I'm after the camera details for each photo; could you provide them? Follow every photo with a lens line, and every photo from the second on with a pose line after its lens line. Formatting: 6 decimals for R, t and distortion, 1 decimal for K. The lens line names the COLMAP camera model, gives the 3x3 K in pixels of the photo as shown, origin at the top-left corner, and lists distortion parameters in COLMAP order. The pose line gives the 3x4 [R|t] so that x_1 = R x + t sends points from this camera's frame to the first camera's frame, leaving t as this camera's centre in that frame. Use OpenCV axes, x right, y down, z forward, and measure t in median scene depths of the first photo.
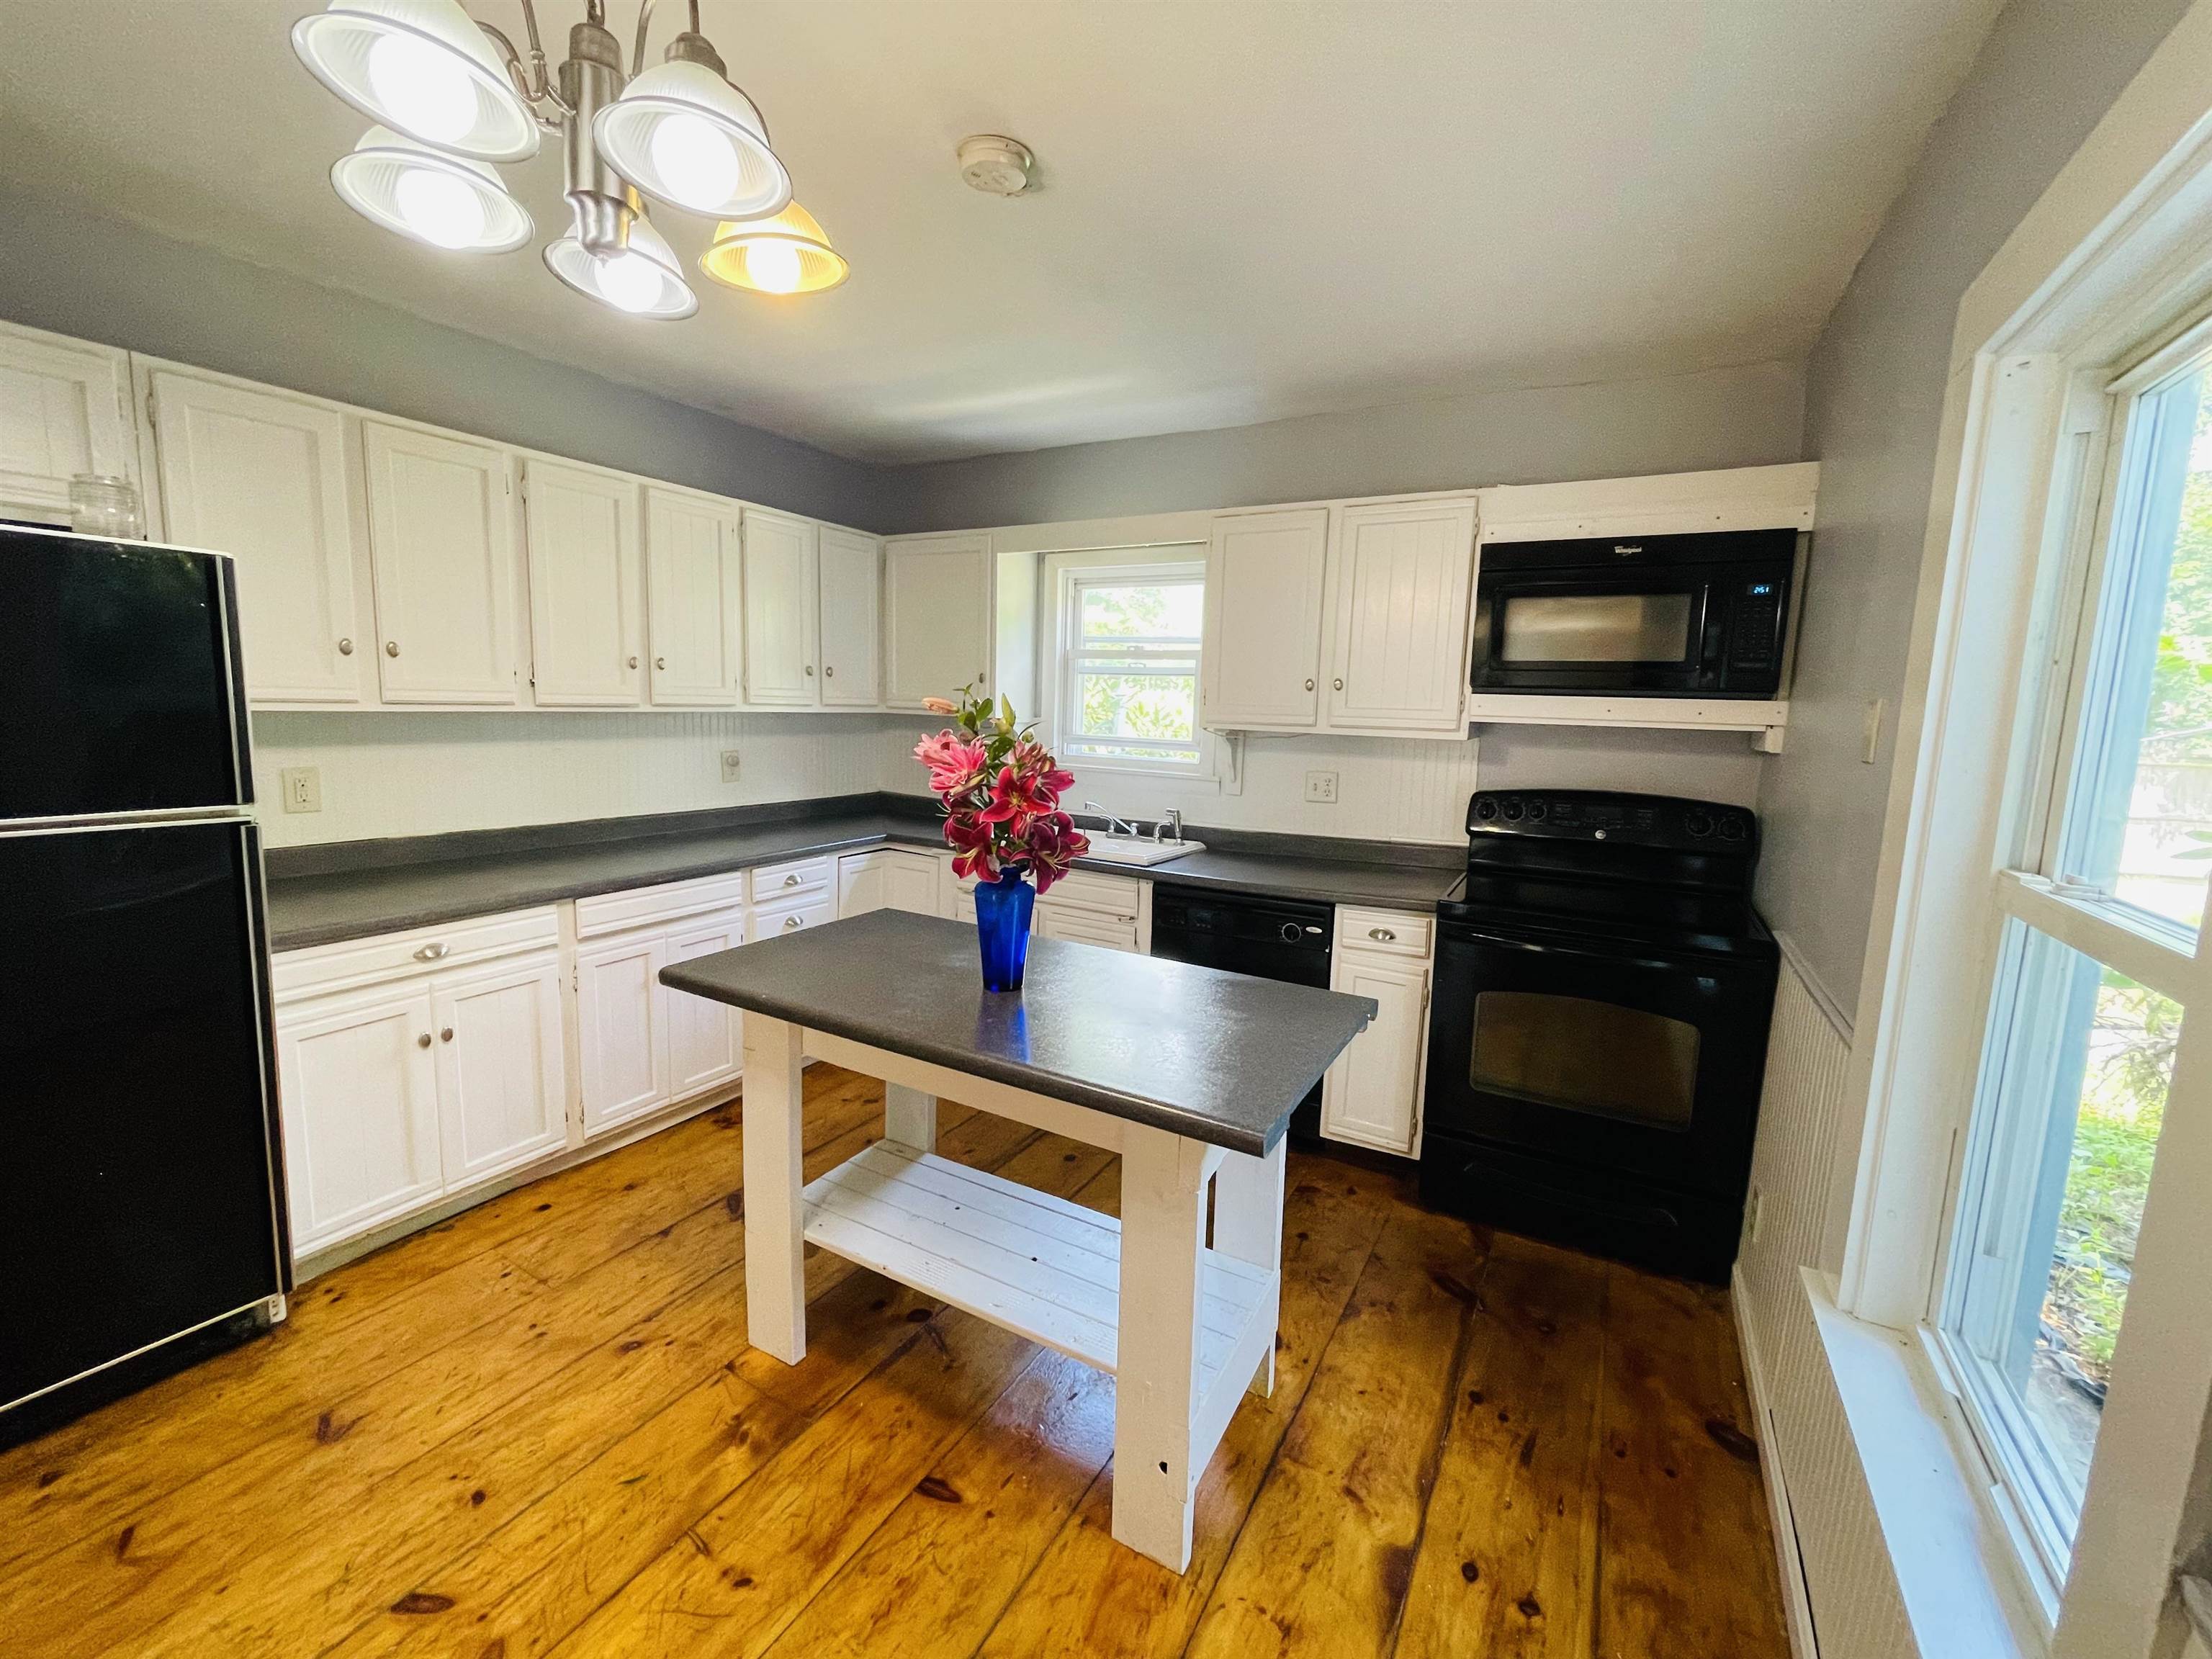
lens RADIAL K [[898.2, 0, 1098.6], [0, 898.2, 823.7], [0, 0, 1]] dist [0.001542, -0.001071]
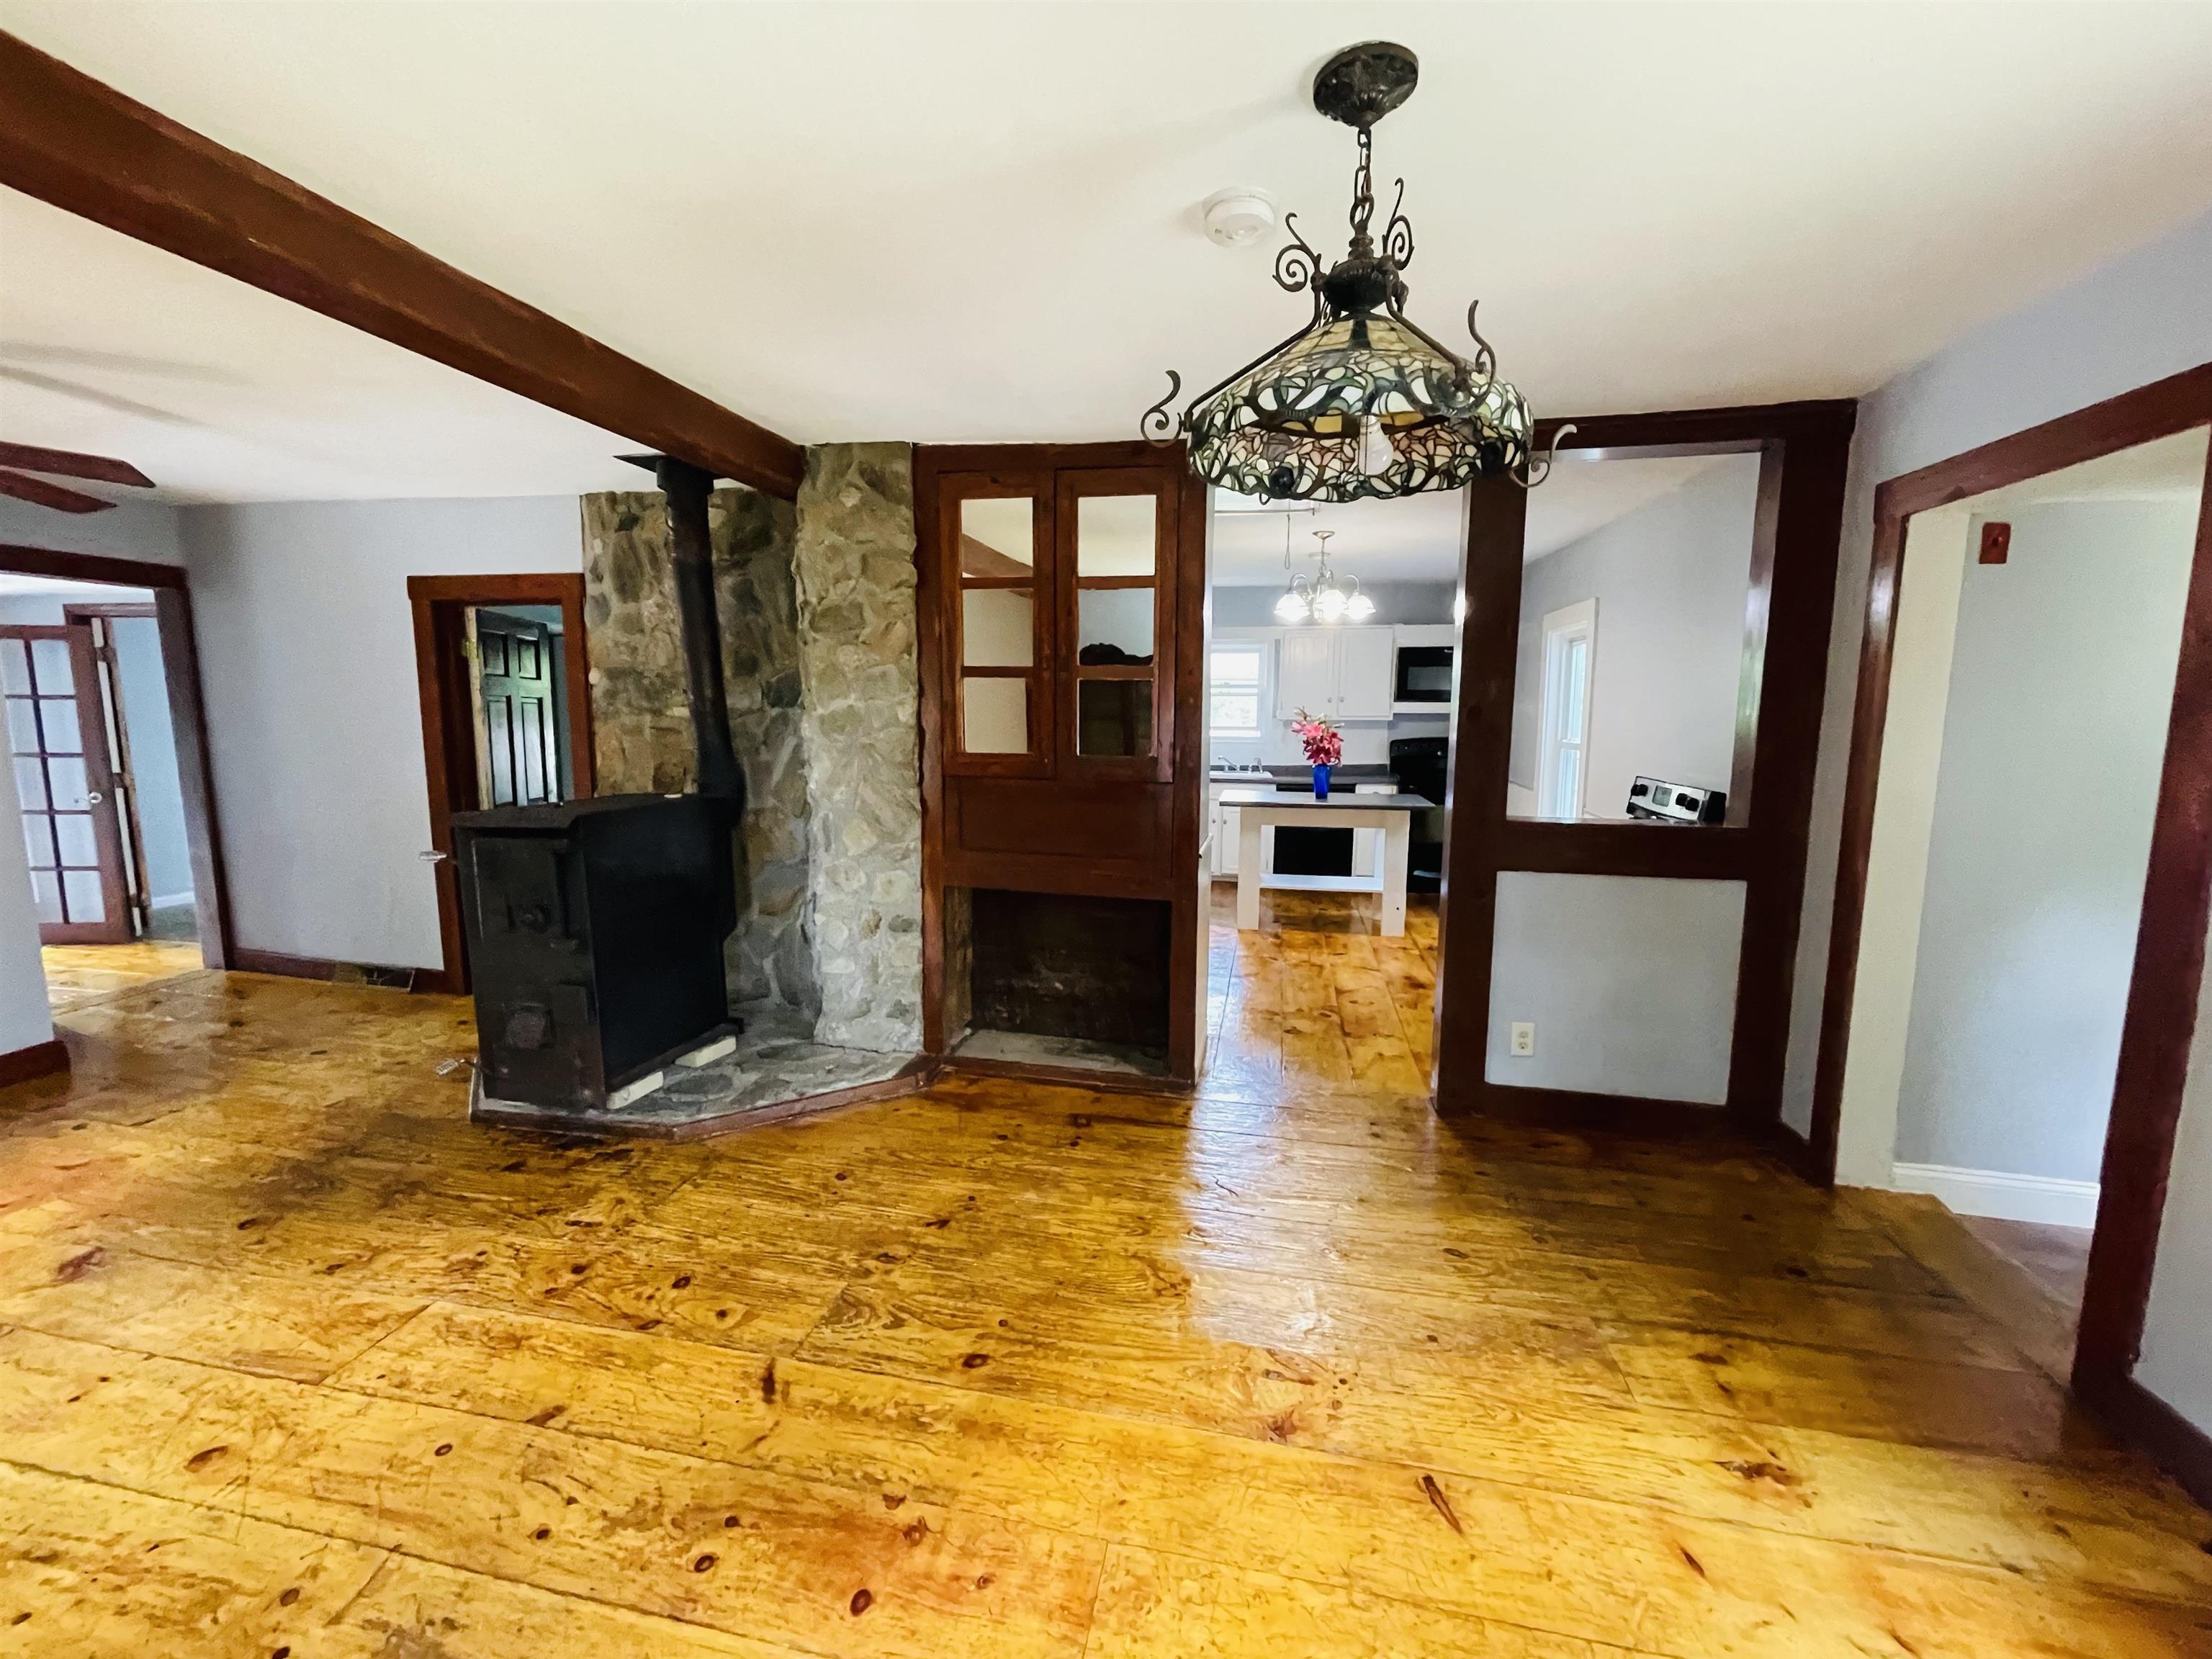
lens RADIAL K [[898.2, 0, 1098.6], [0, 898.2, 823.7], [0, 0, 1]] dist [0.001542, -0.001071]
pose [[0.943814, -0.071506, 0.322648, -1.205747], [0.071446, 0.997372, 0.012043, 0.108549], [-0.322661, 0.011686, 0.946442, -1.138990]]
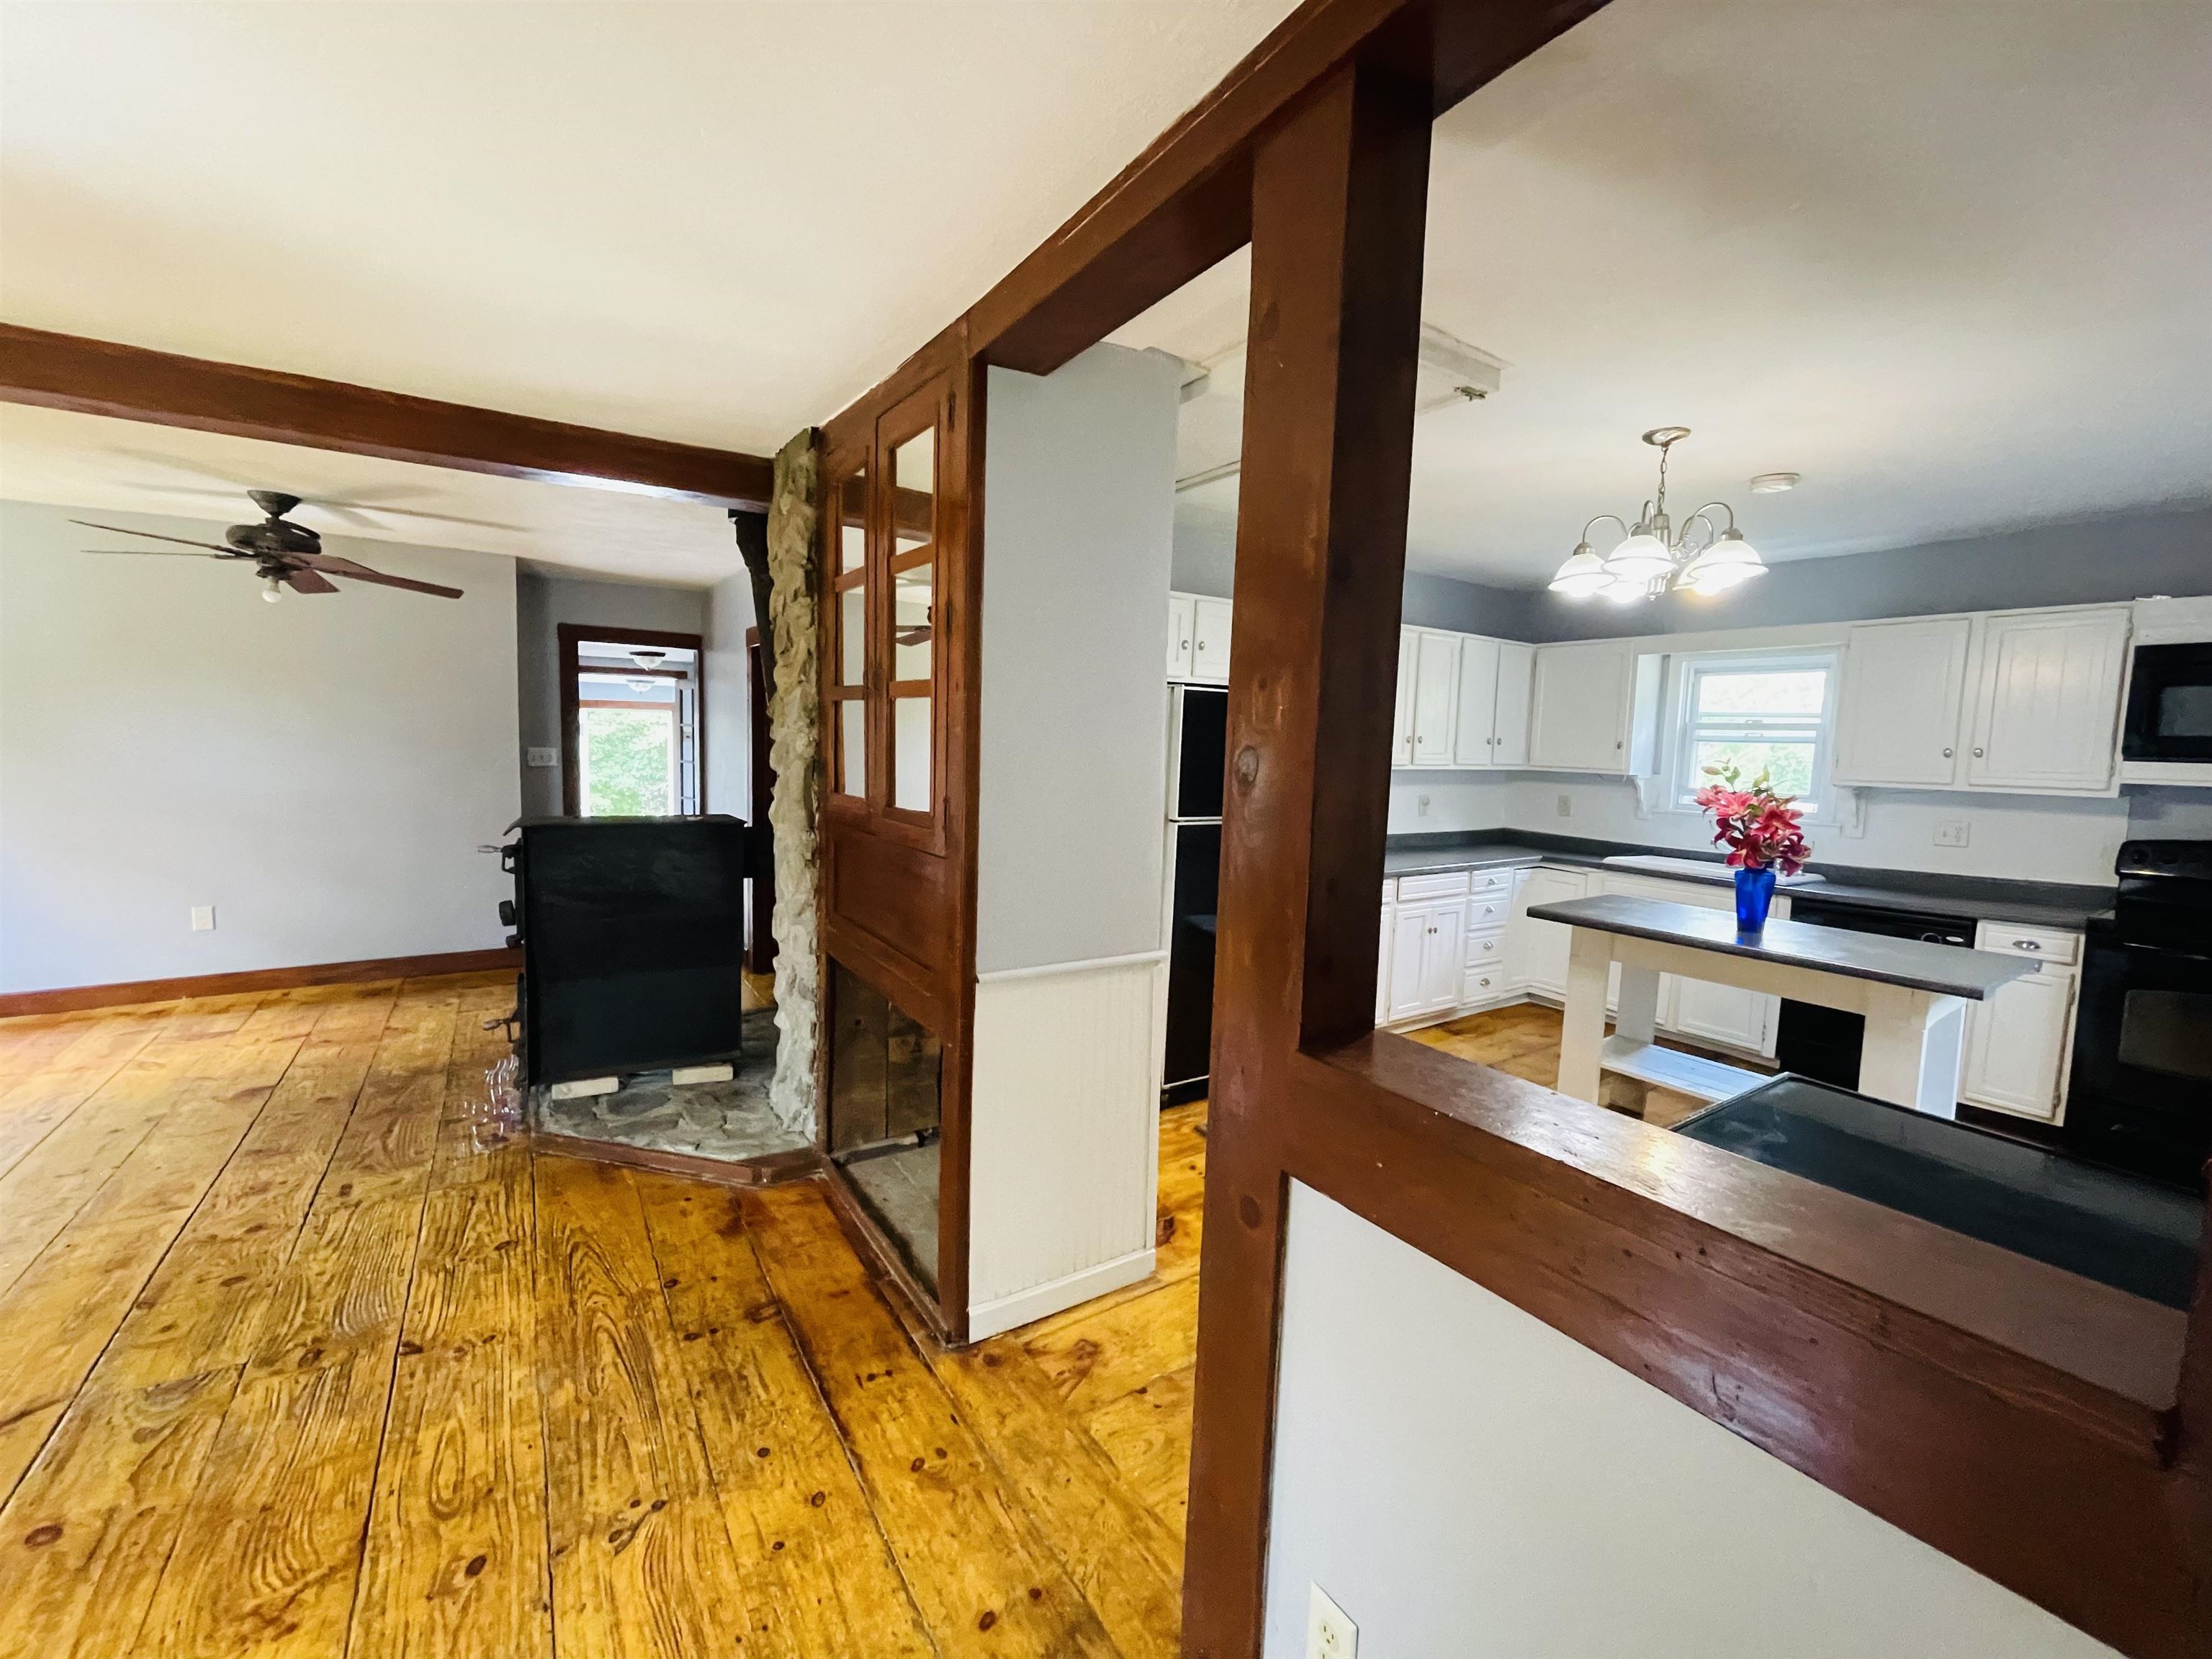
lens RADIAL K [[898.2, 0, 1098.6], [0, 898.2, 823.7], [0, 0, 1]] dist [0.001542, -0.001071]
pose [[0.900326, 0.034052, -0.433882, -0.307084], [-0.057780, 0.997462, -0.041614, 0.072702], [0.431364, 0.062535, 0.900008, -0.697869]]
